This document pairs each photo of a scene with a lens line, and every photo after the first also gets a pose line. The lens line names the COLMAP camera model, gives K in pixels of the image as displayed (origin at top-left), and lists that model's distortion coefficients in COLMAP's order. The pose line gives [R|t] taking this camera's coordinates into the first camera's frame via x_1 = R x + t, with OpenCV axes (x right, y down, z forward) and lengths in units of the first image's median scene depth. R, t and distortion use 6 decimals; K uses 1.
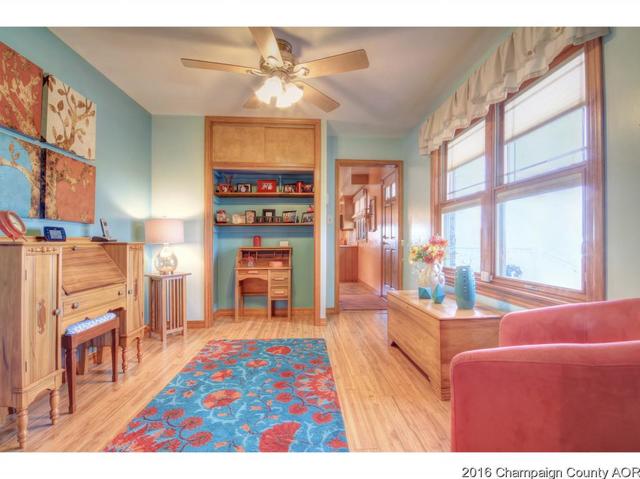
lens RADIAL K [[298.4, 0, 324.8], [0, 298.4, 242.0], [0, 0, 1]] dist [0.003356, -0.000210]
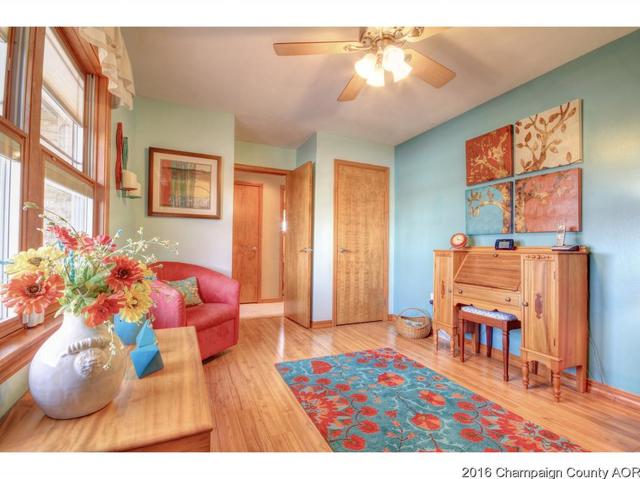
lens RADIAL K [[298.4, 0, 324.8], [0, 298.4, 242.0], [0, 0, 1]] dist [0.003356, -0.000210]
pose [[-0.936877, -0.017149, -0.349239, 0.307584], [-0.011806, 0.999779, -0.017421, -0.004721], [0.349460, -0.012198, -0.936872, 1.904166]]
